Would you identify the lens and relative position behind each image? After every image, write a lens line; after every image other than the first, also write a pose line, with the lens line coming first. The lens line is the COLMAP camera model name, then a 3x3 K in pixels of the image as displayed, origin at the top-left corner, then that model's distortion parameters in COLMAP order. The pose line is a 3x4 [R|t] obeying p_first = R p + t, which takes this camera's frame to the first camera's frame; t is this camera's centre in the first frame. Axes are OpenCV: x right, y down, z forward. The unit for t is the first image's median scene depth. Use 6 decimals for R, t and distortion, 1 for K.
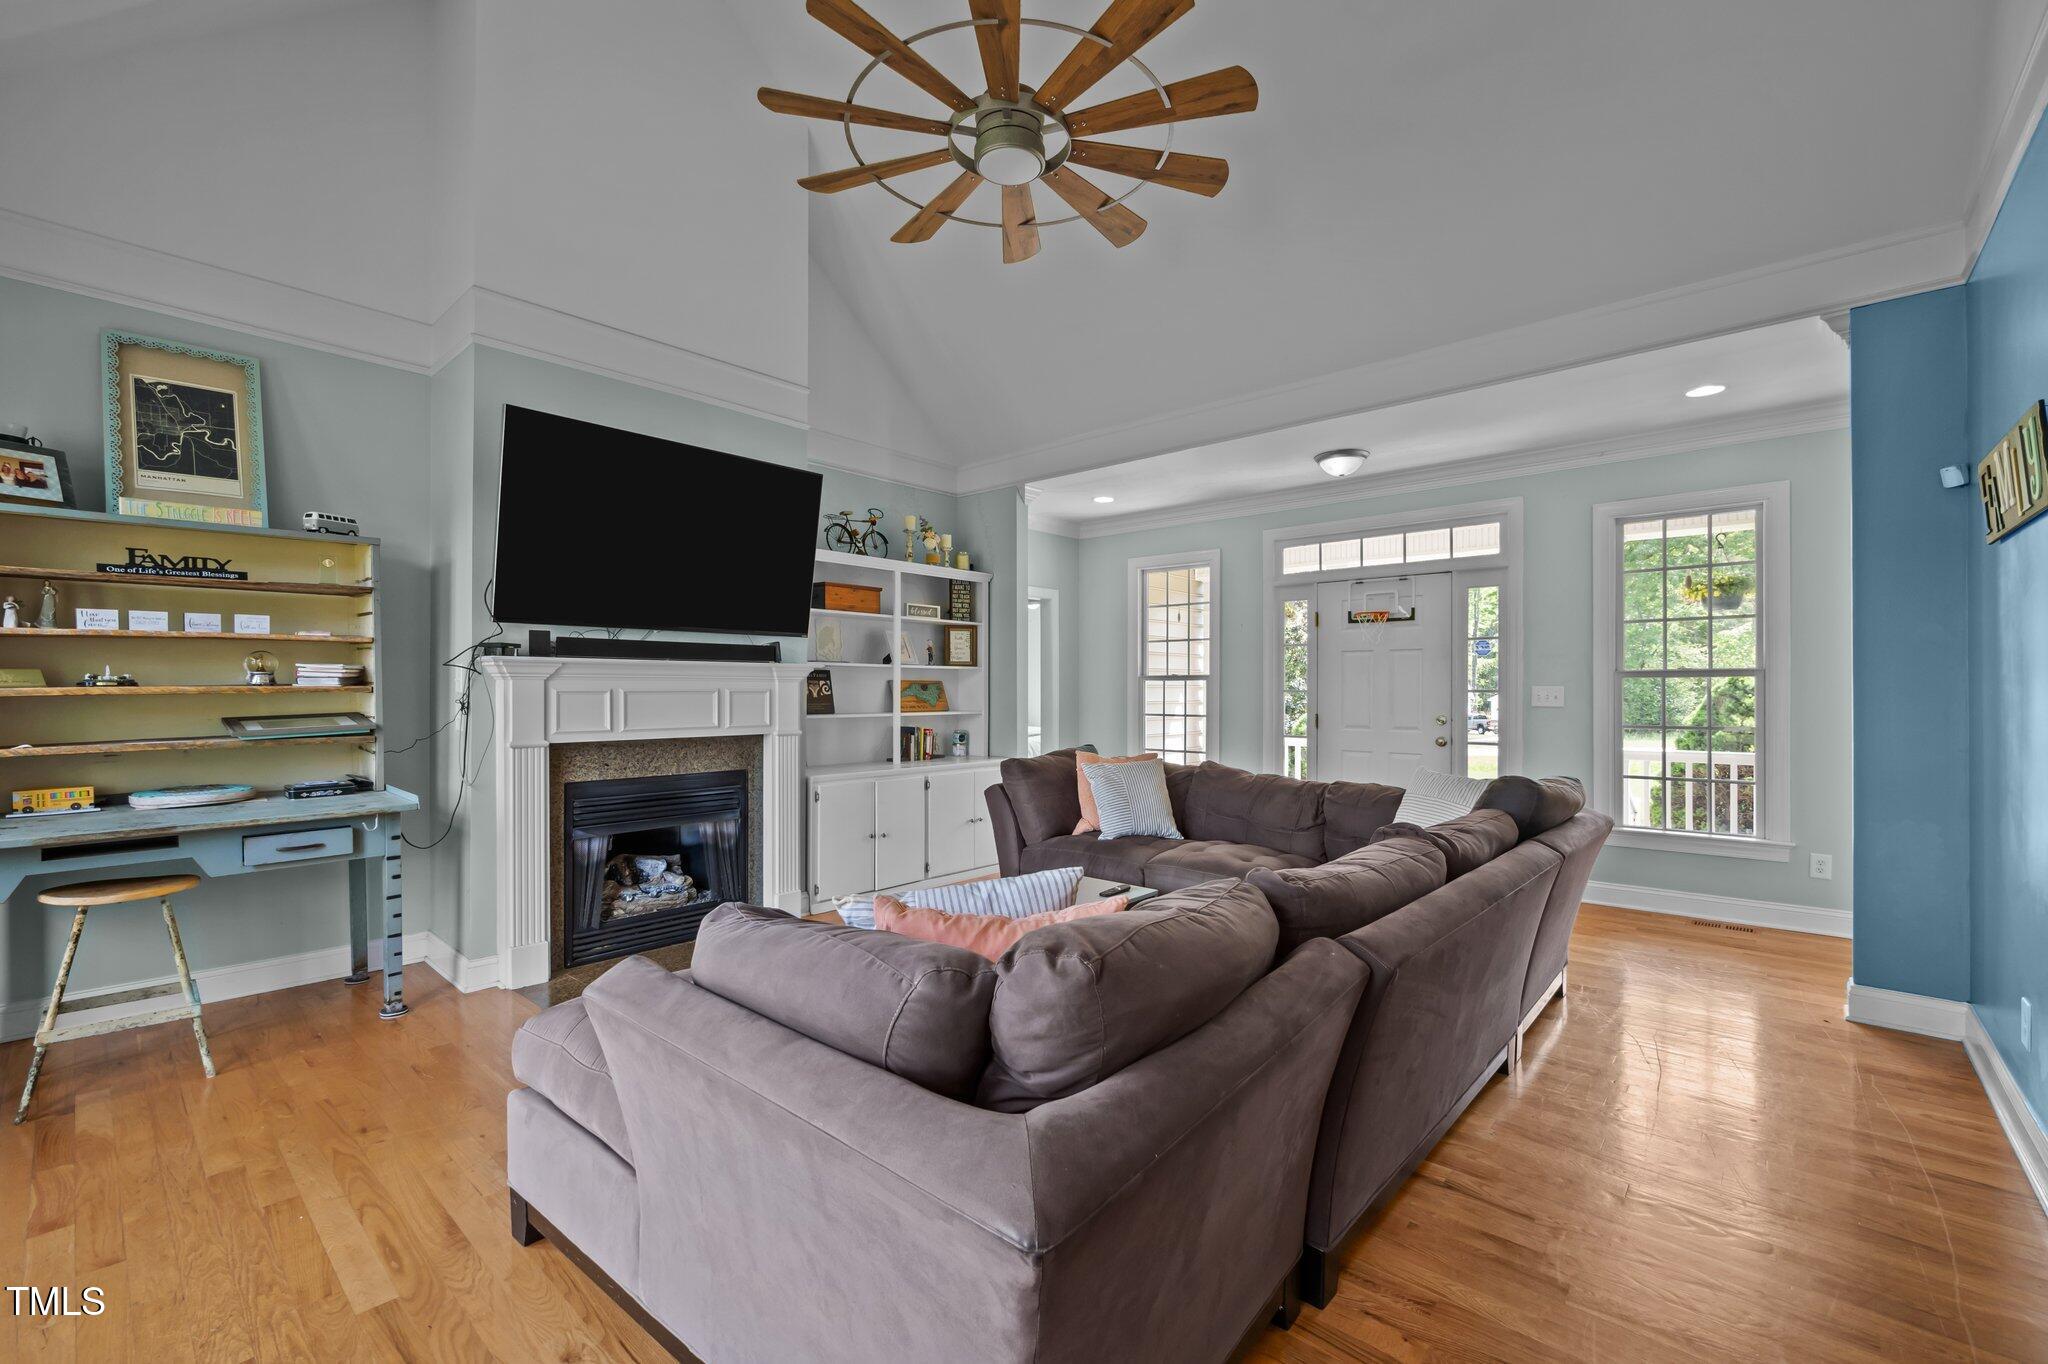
lens RADIAL K [[861.0, 0, 1019.6], [0, 861.0, 686.5], [0, 0, 1]] dist [-0.001692, 0.000308]
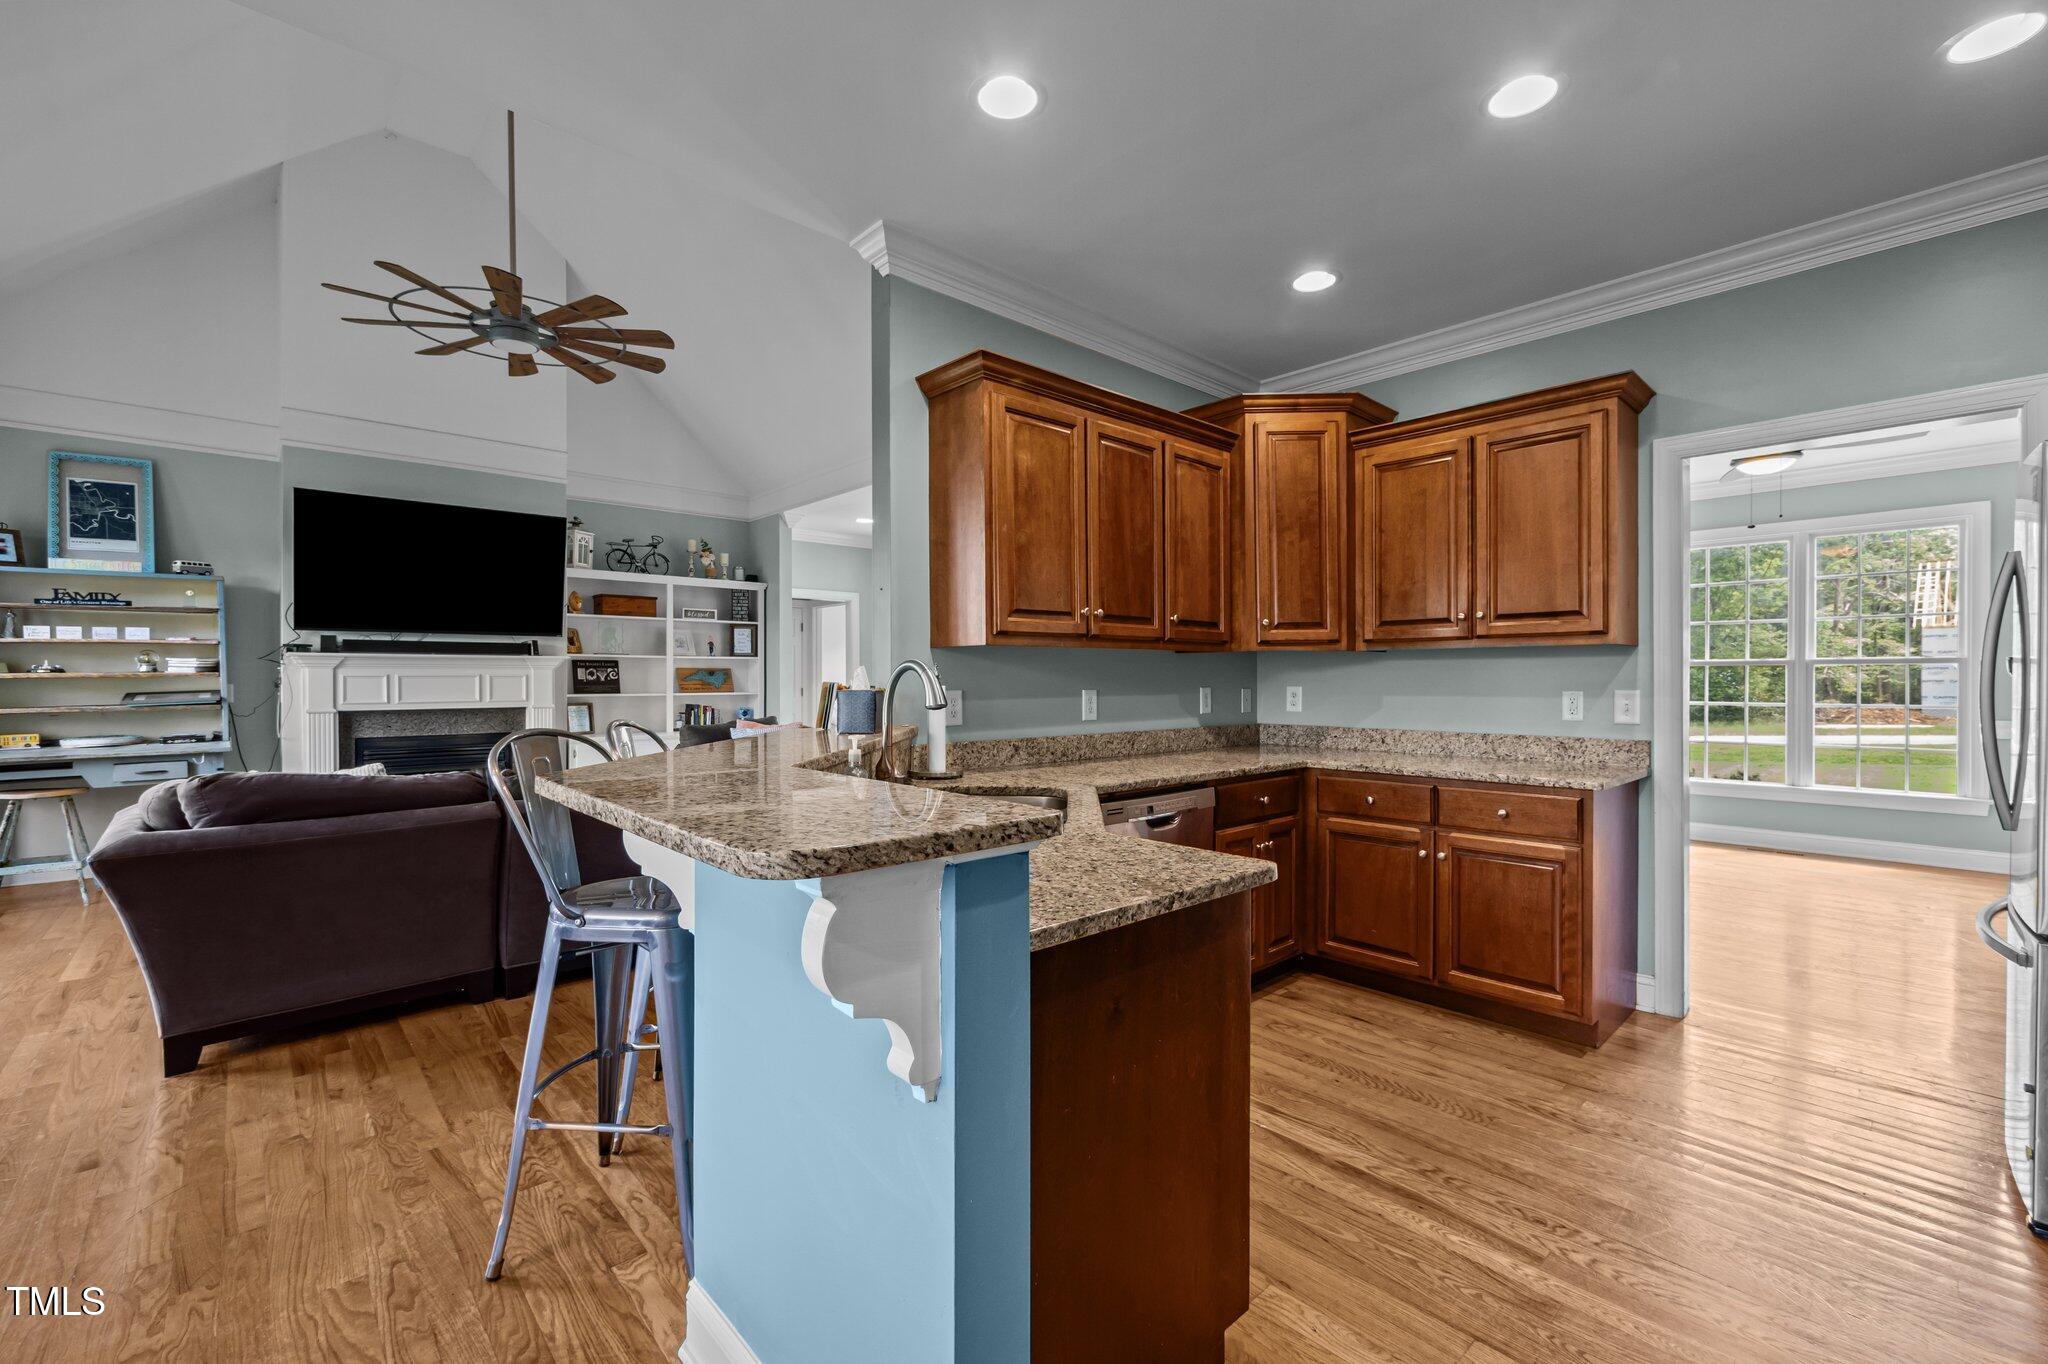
lens RADIAL K [[861.0, 0, 1019.2], [0, 861.0, 684.7], [0, 0, 1]] dist [-0.001692, 0.000308]
pose [[0.994888, -0.001364, -0.100978, 0.840388], [0.002468, 0.999939, 0.010801, 0.008067], [0.100957, -0.010995, 0.994830, -0.392528]]
